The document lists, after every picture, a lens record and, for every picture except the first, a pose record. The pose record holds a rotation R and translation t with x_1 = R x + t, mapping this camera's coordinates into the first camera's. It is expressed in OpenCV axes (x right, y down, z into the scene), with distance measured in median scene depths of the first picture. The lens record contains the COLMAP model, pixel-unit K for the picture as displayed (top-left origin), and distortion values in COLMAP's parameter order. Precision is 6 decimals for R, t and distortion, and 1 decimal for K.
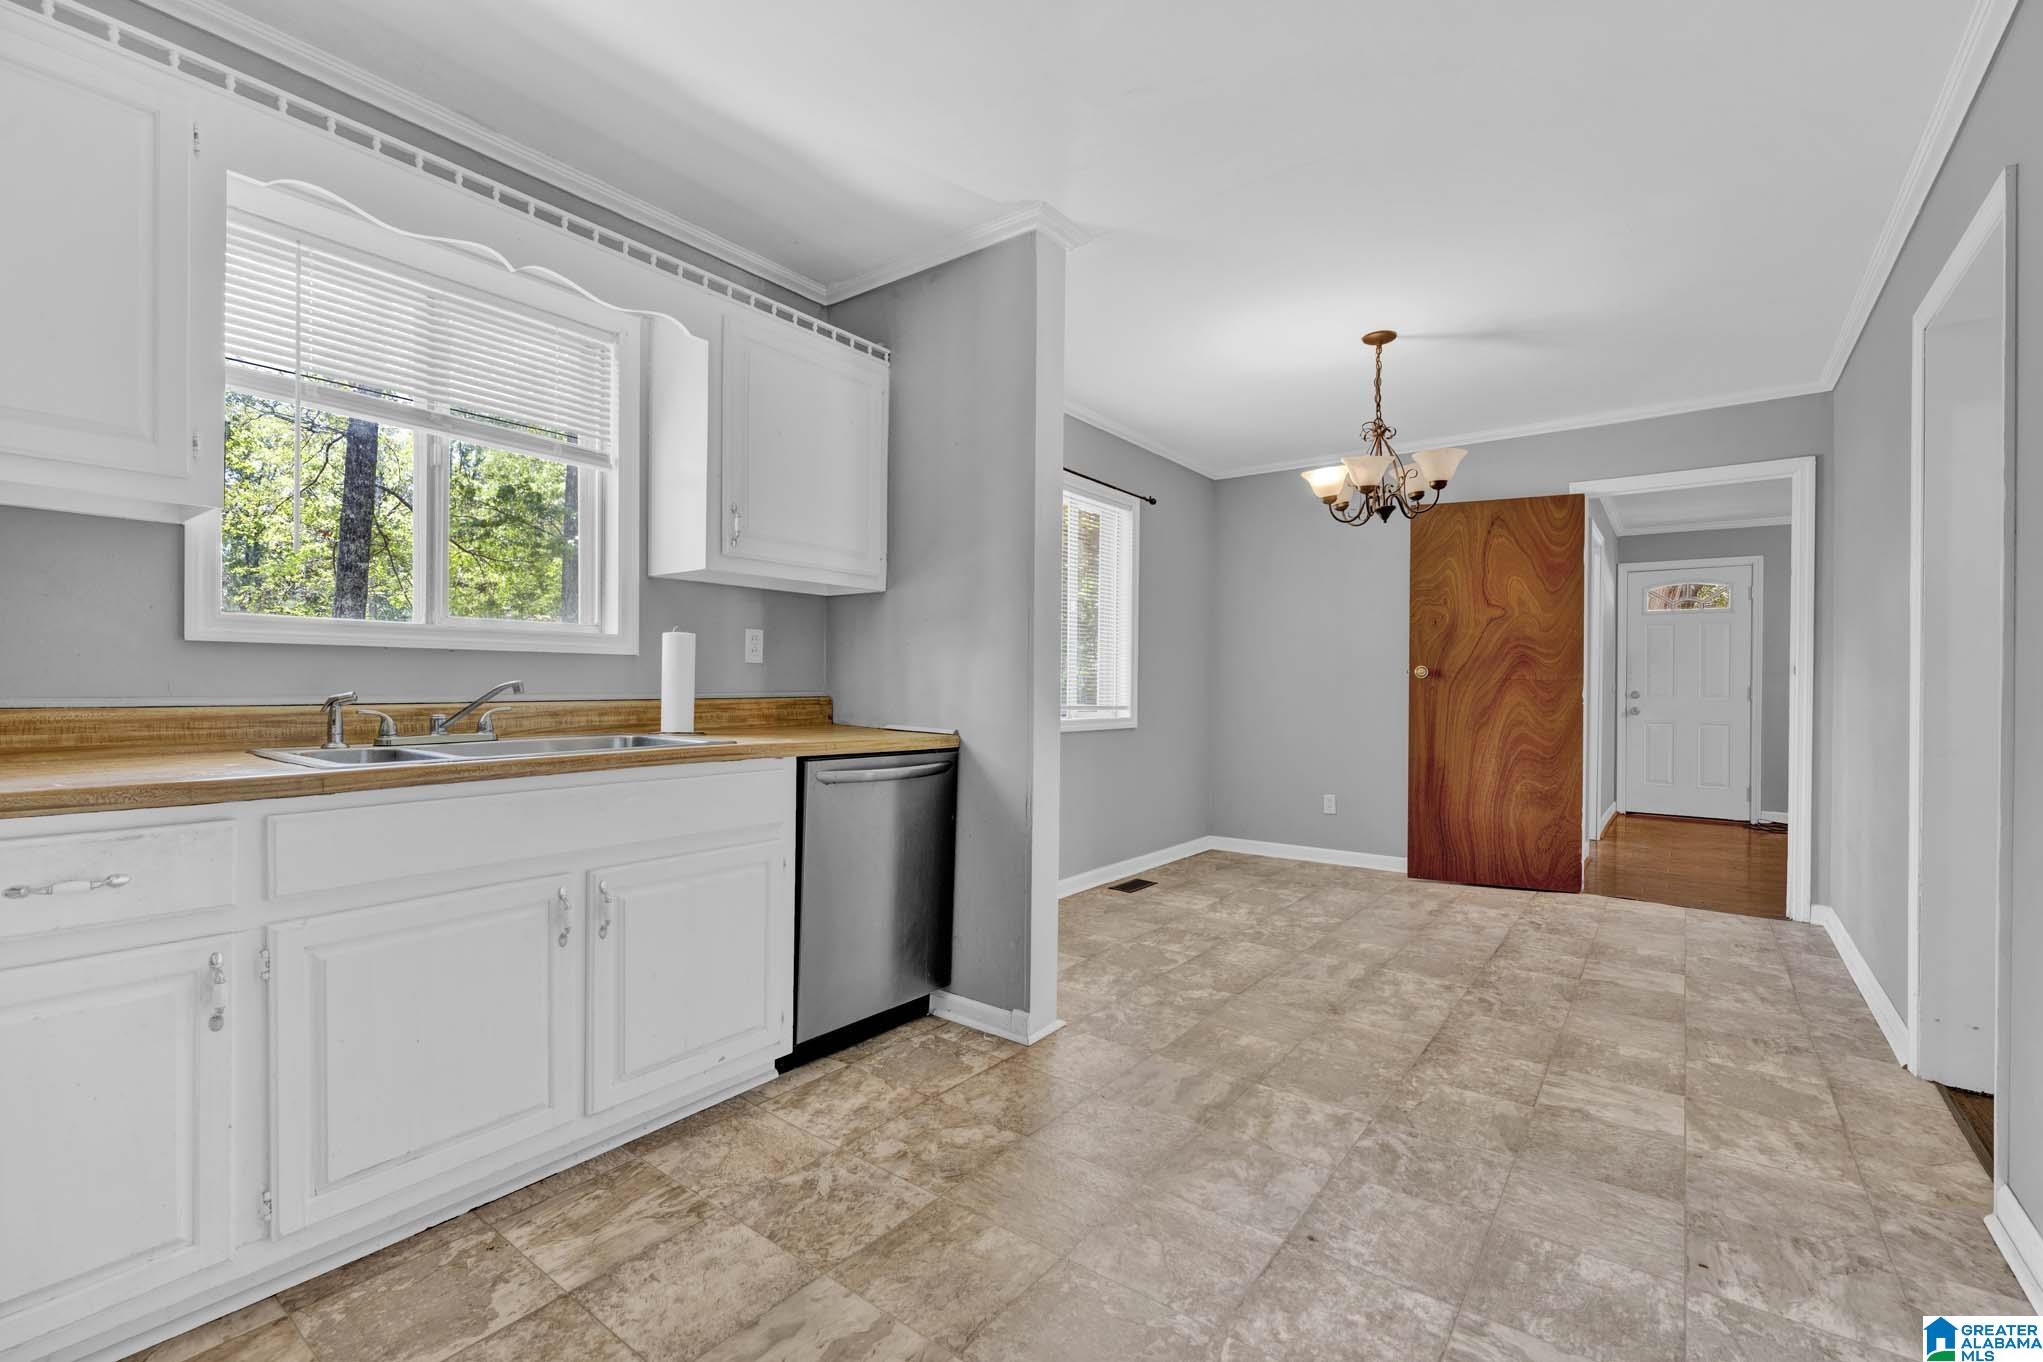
lens RADIAL K [[901.6, 0, 1010.2], [0, 901.6, 683.1], [0, 0, 1]] dist [0.007845, -0.002227]
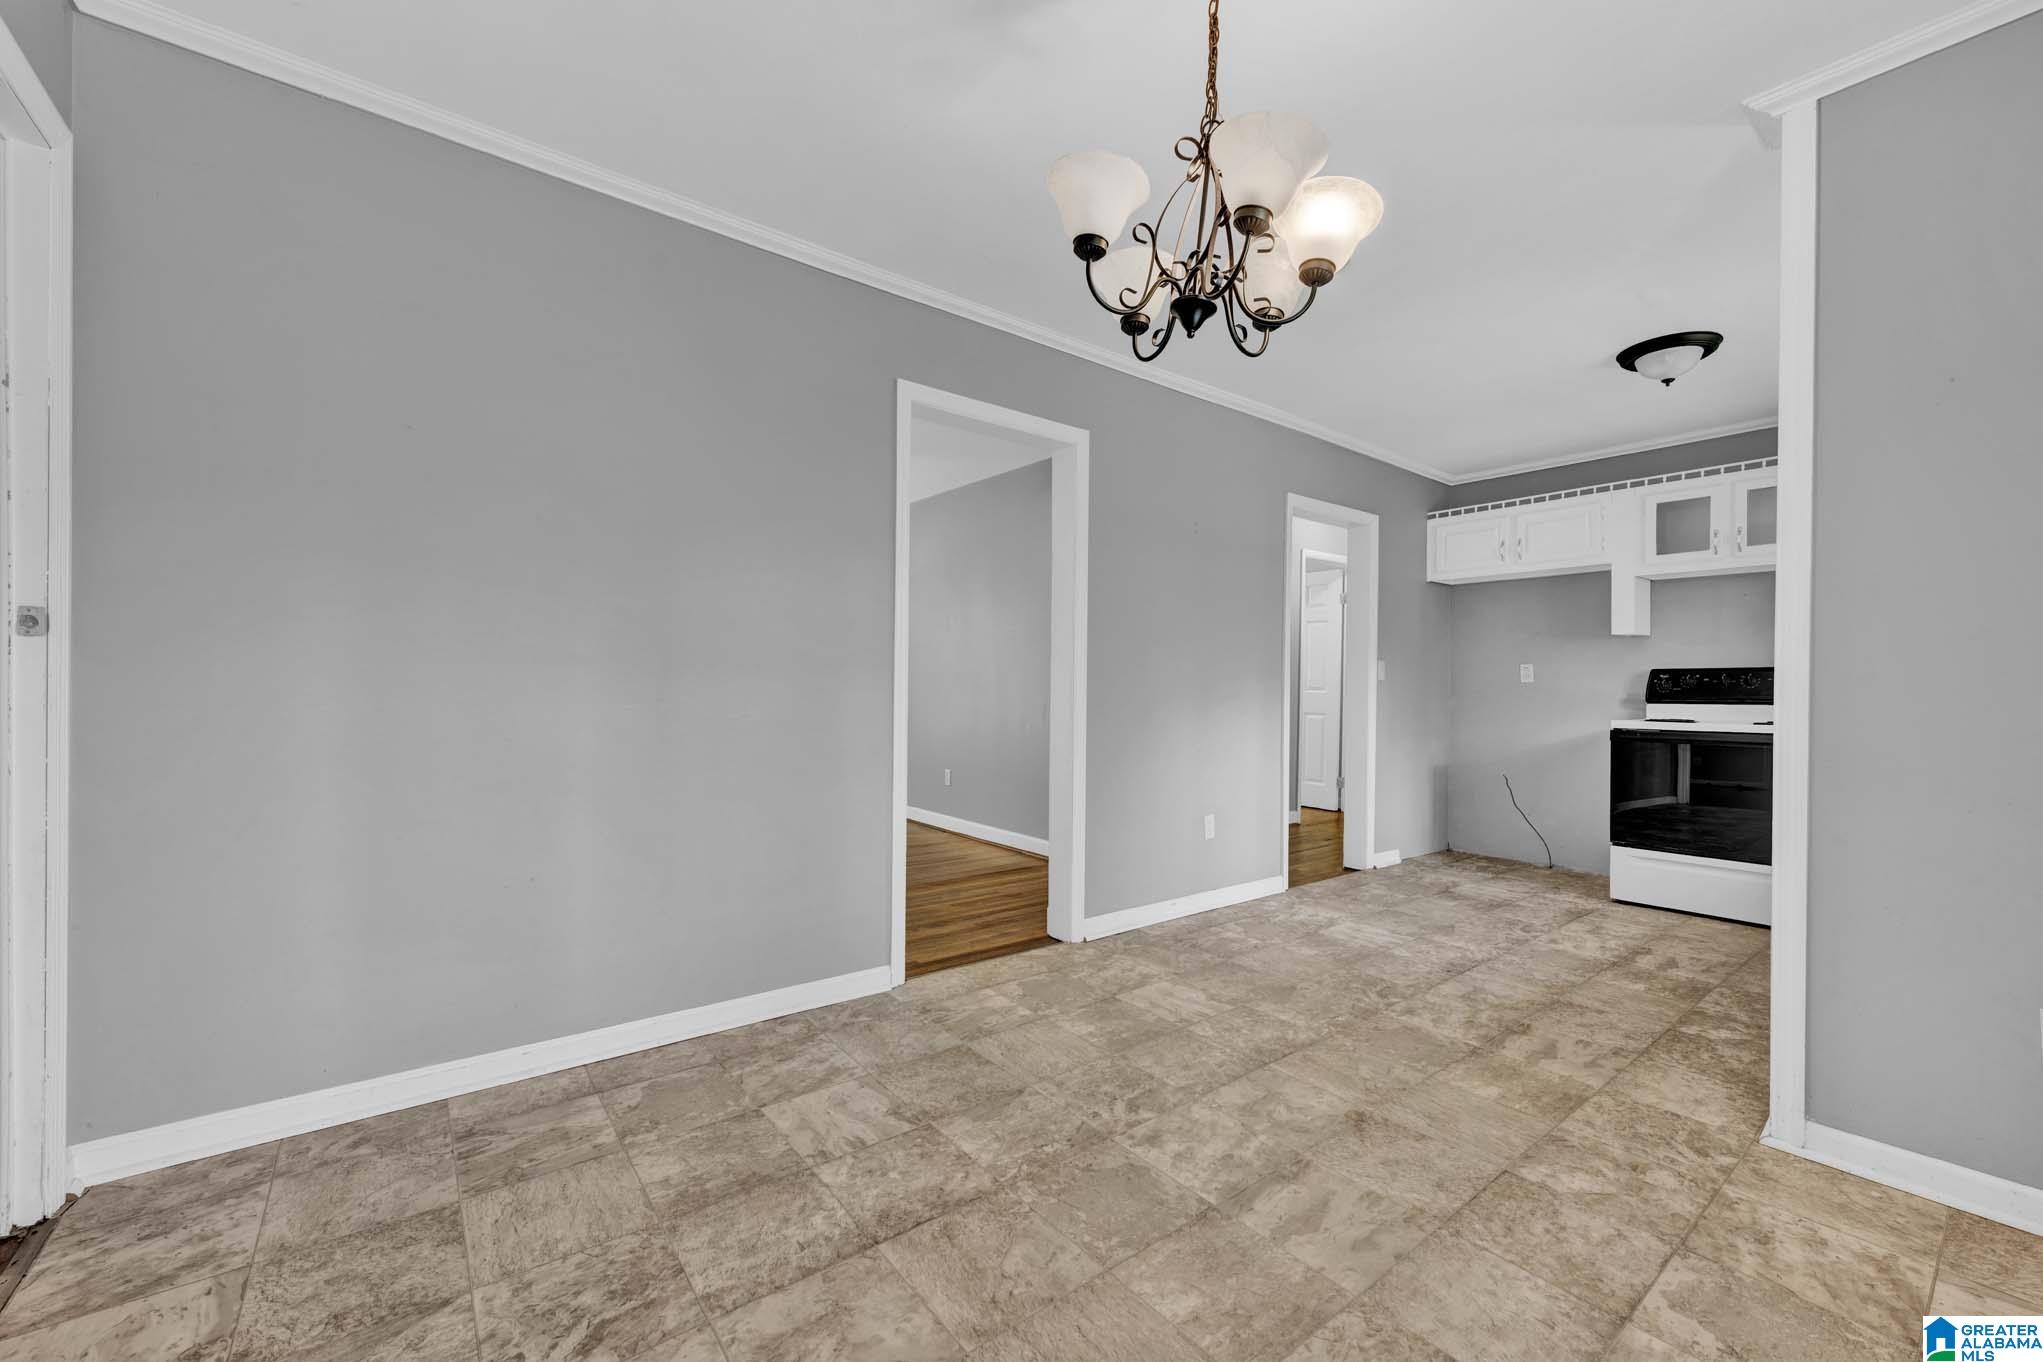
lens RADIAL K [[809.3, 0, 1016.7], [0, 809.3, 684.9], [0, 0, 1]] dist [0.000153, 0.001683]
pose [[-0.965903, -0.020725, 0.258074, 0.521410], [-0.021376, 0.999771, 0.000281, 0.009250], [-0.258021, -0.005245, -0.966125, 1.919881]]
